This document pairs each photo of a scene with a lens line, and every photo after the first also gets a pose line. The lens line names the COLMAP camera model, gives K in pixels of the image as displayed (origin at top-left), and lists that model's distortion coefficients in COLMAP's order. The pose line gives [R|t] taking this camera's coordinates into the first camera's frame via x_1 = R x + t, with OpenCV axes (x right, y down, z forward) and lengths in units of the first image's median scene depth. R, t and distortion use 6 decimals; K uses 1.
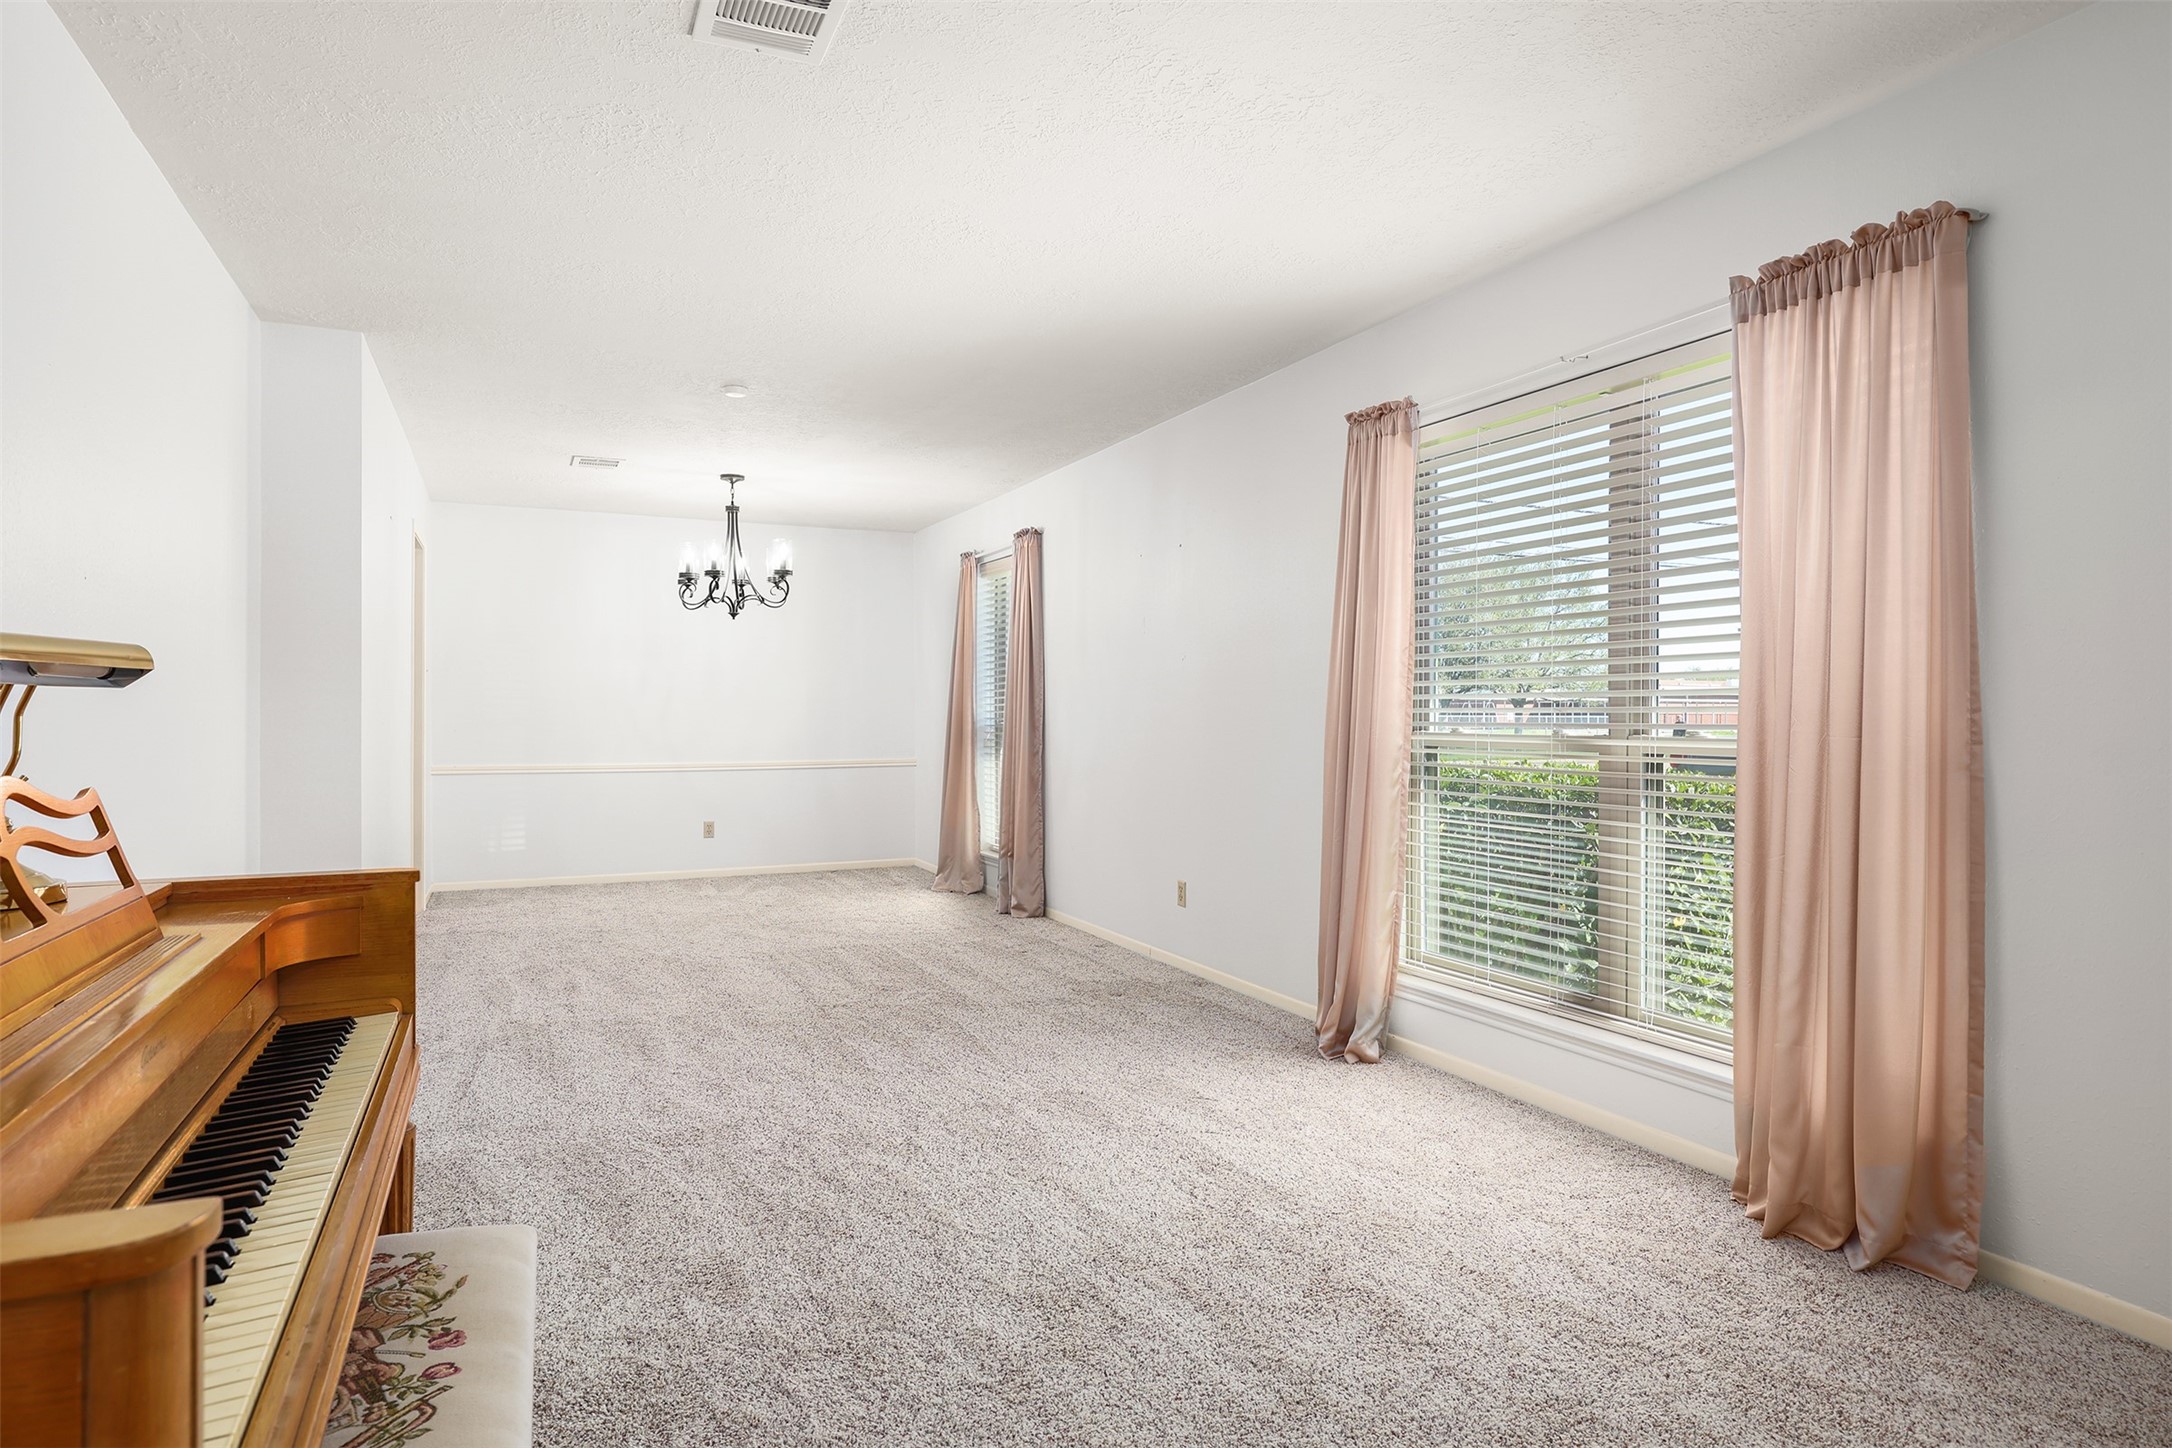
lens RADIAL K [[1263.5, 0, 1086.0], [0, 1263.5, 724.0], [0, 0, 1]] dist [0.001780, 0.000012]
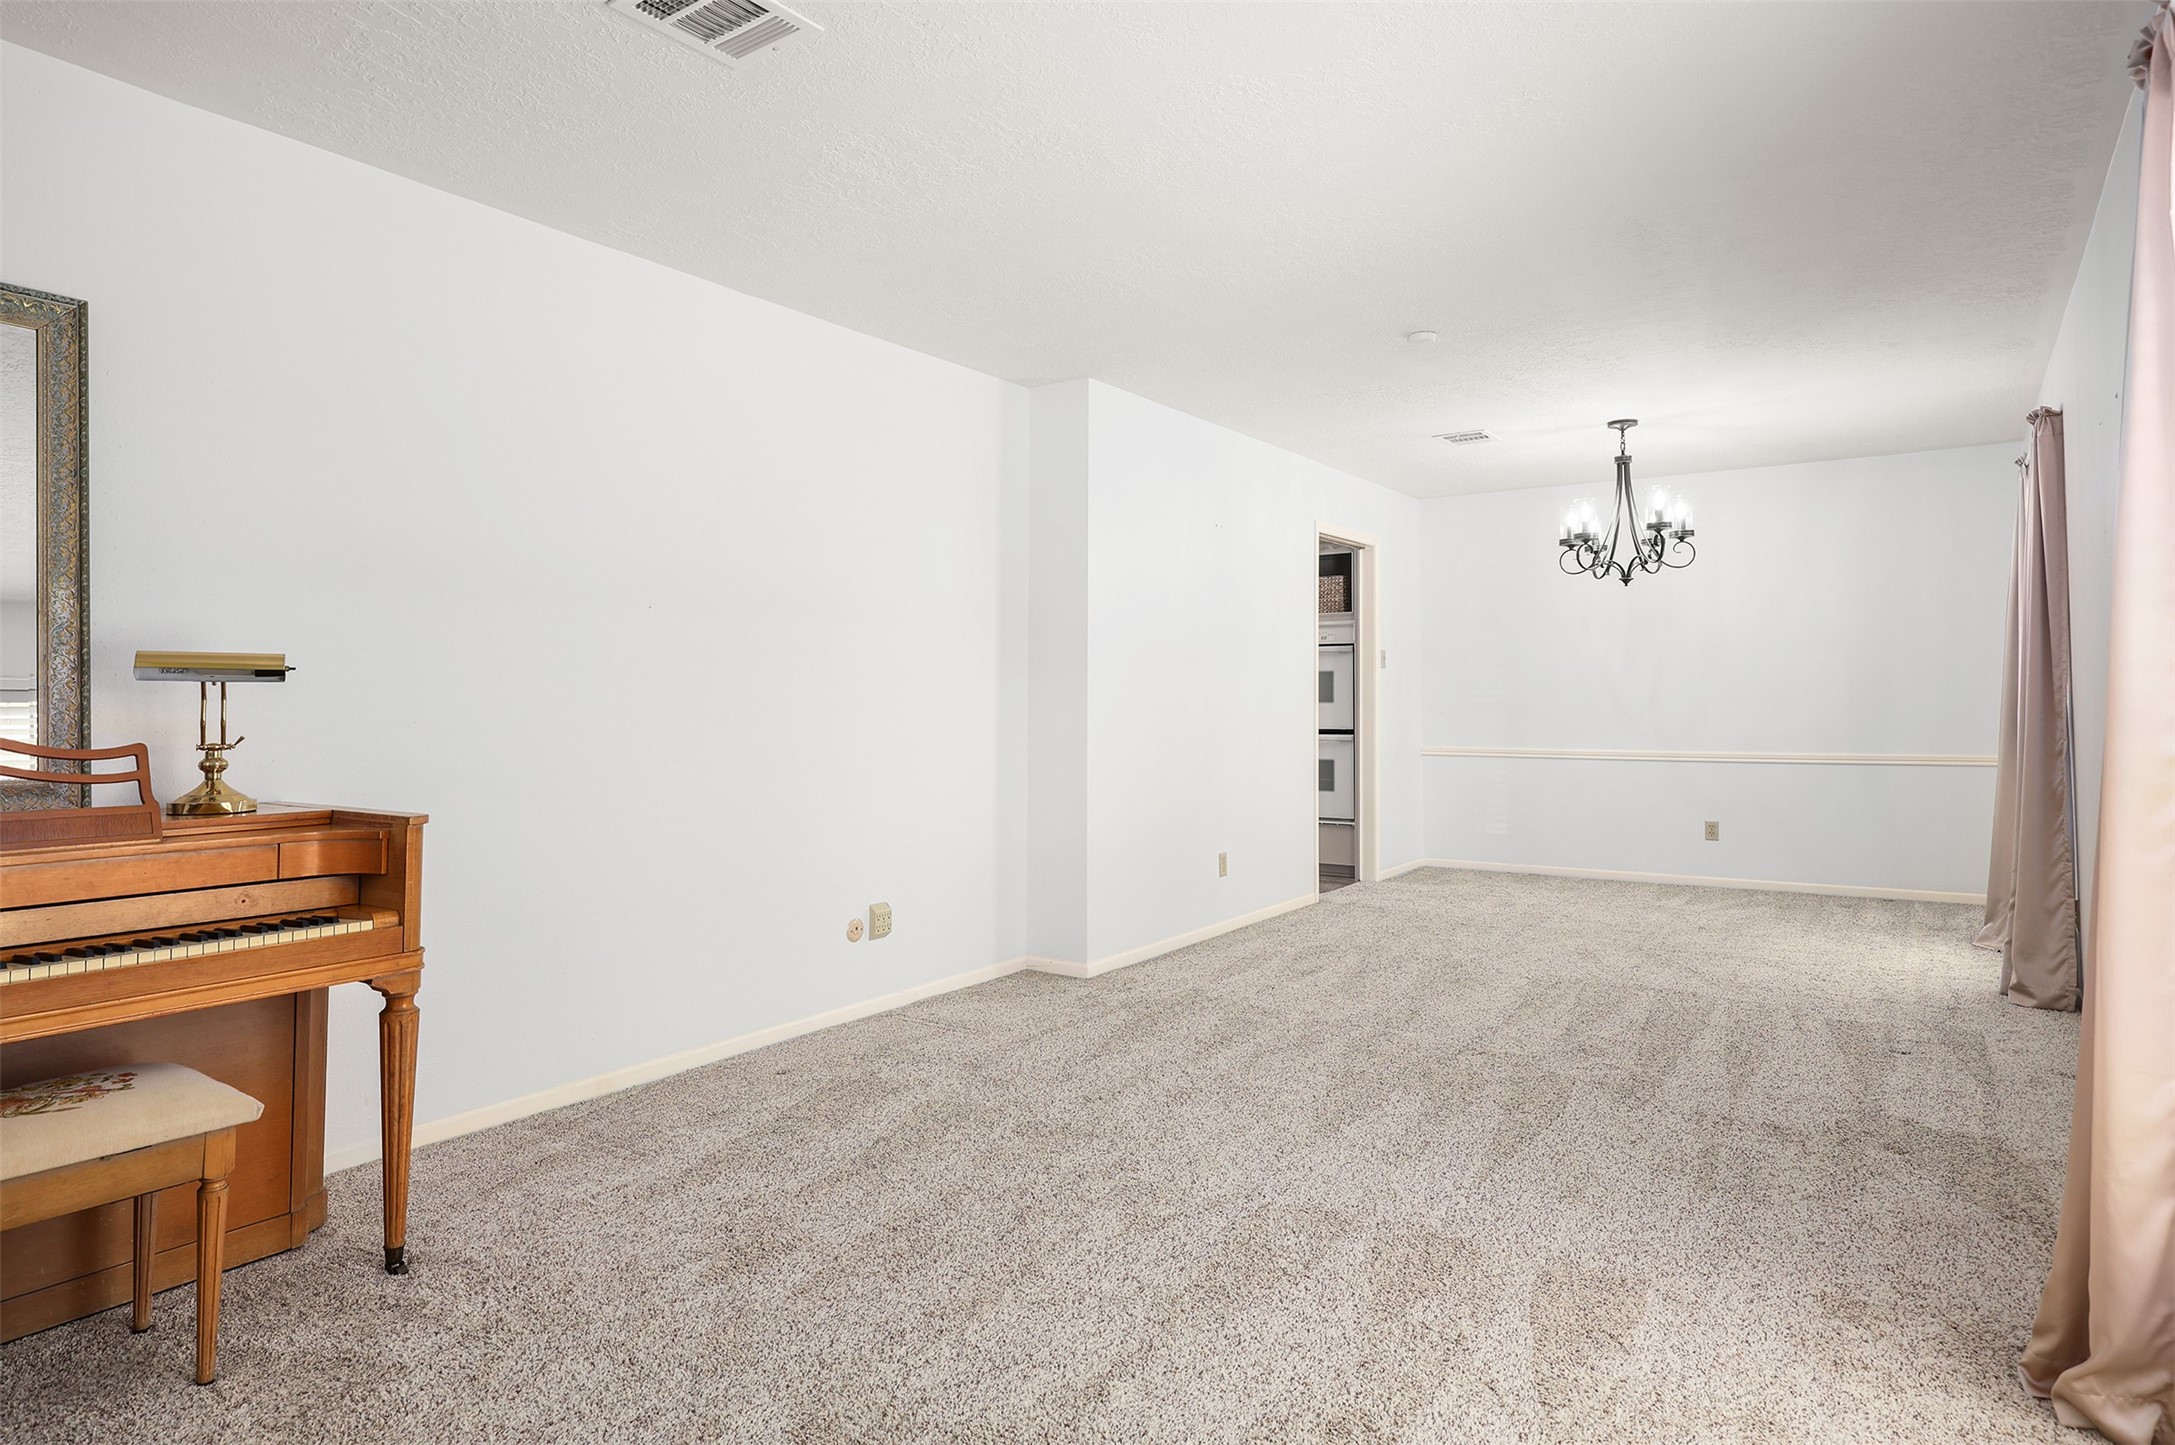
lens RADIAL K [[1220.6, 0, 1087.8], [0, 1220.6, 631.3], [0, 0, 1]] dist [0.001639, -0.000112]
pose [[0.495348, -0.057721, -0.866775, 0.260648], [0.002203, 0.997870, -0.065192, 0.002267], [0.868692, 0.030384, 0.494420, 0.268438]]
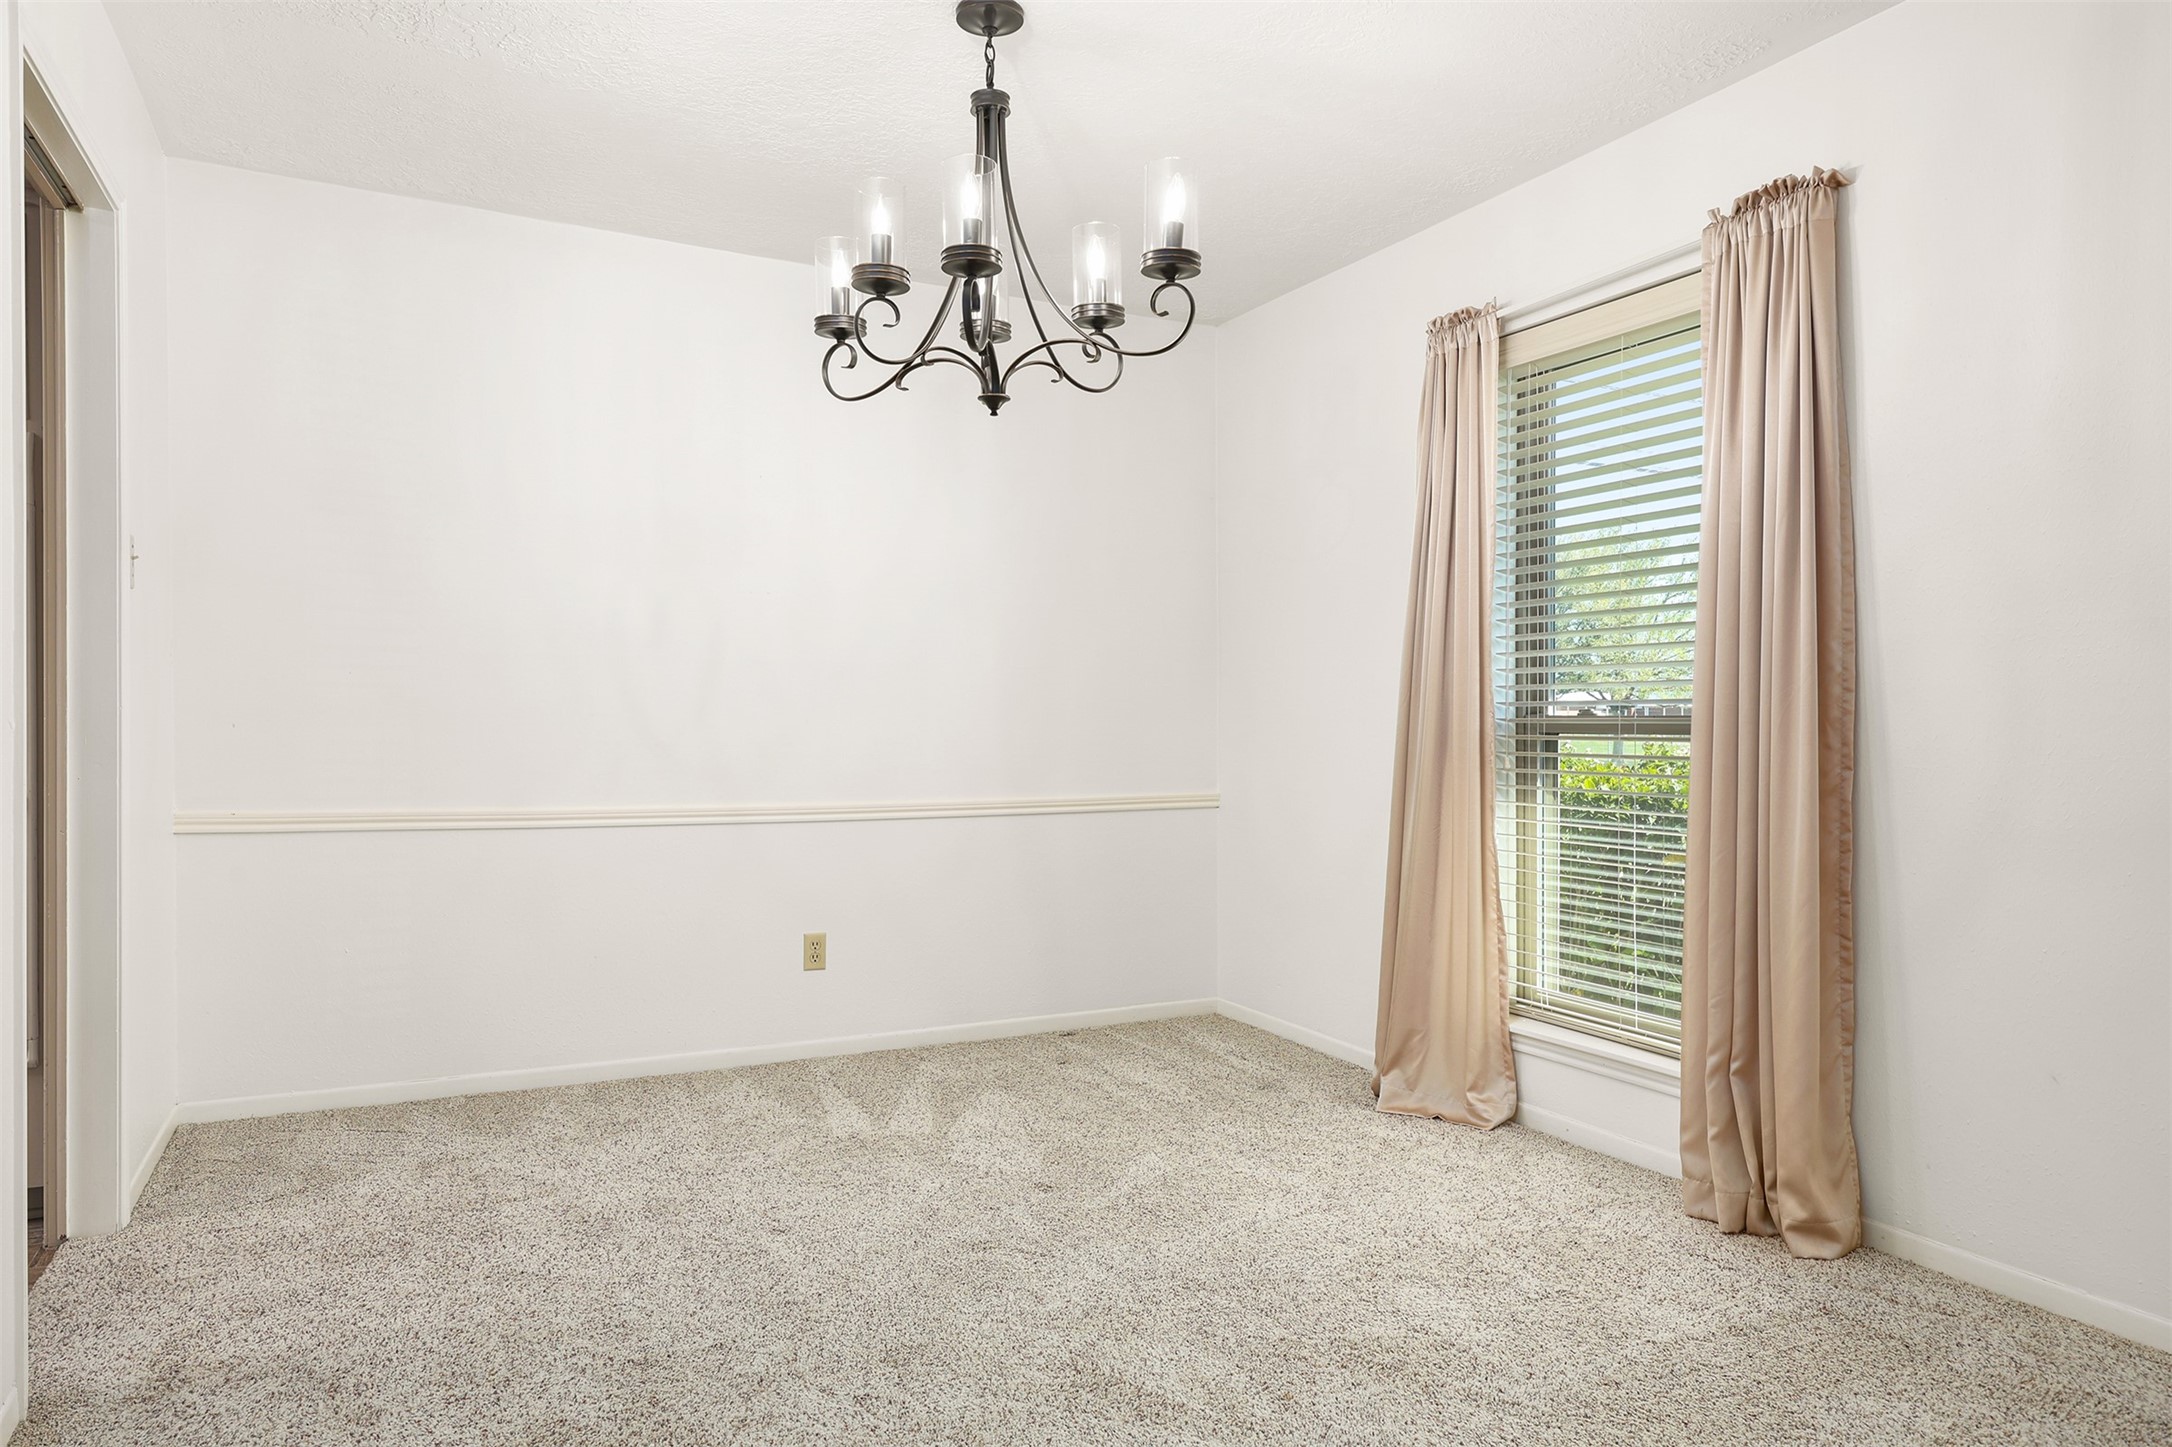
lens RADIAL K [[1344.3, 0, 1086.0], [0, 1344.3, 723.5], [0, 0, 1]] dist [-0.035343, 0.001959]
pose [[0.998816, -0.003054, 0.048542, -0.272797], [0.002678, 0.999966, 0.007806, -0.000415], [-0.048564, -0.007667, 0.998791, 0.633223]]
